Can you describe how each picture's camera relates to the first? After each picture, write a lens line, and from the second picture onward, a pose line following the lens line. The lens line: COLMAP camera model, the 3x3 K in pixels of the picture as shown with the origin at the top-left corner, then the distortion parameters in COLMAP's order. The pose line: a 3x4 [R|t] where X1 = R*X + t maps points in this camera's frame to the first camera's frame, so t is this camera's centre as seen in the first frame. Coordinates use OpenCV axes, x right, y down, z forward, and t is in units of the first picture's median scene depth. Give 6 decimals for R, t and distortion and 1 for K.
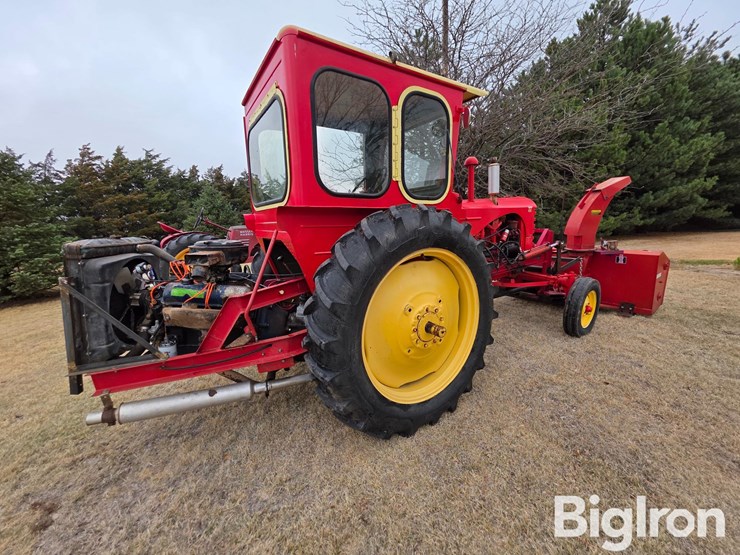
lens RADIAL K [[295.6, 0, 371.5], [0, 295.6, 275.5], [0, 0, 1]] dist [0.003938, -0.000122]
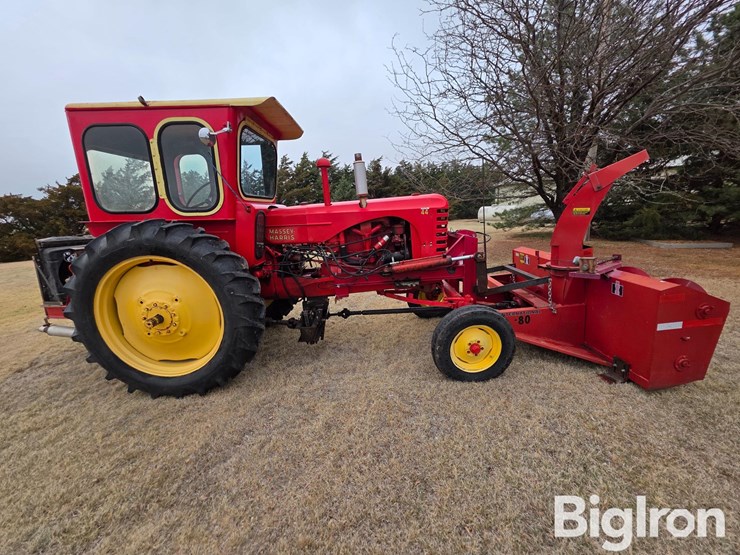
lens RADIAL K [[295.6, 0, 371.5], [0, 295.6, 275.5], [0, 0, 1]] dist [0.003938, -0.000122]
pose [[0.835744, 0.116929, -0.536525, 0.872818], [-0.087868, 0.992952, 0.079530, -0.100684], [0.542044, -0.019324, 0.840128, 0.242385]]
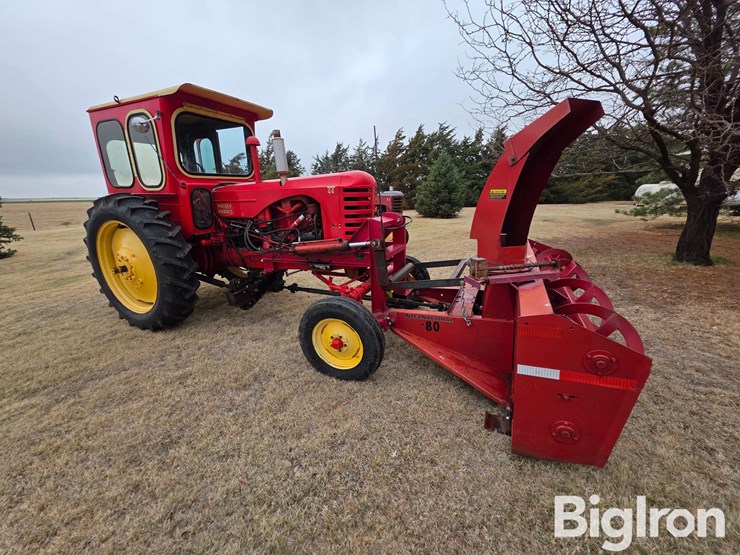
lens RADIAL K [[295.6, 0, 371.5], [0, 295.6, 275.5], [0, 0, 1]] dist [0.003938, -0.000122]
pose [[0.528748, 0.251788, -0.810573, 1.258986], [-0.148466, 0.967700, 0.203750, -0.182817], [0.835693, 0.012610, 0.549051, 0.682679]]
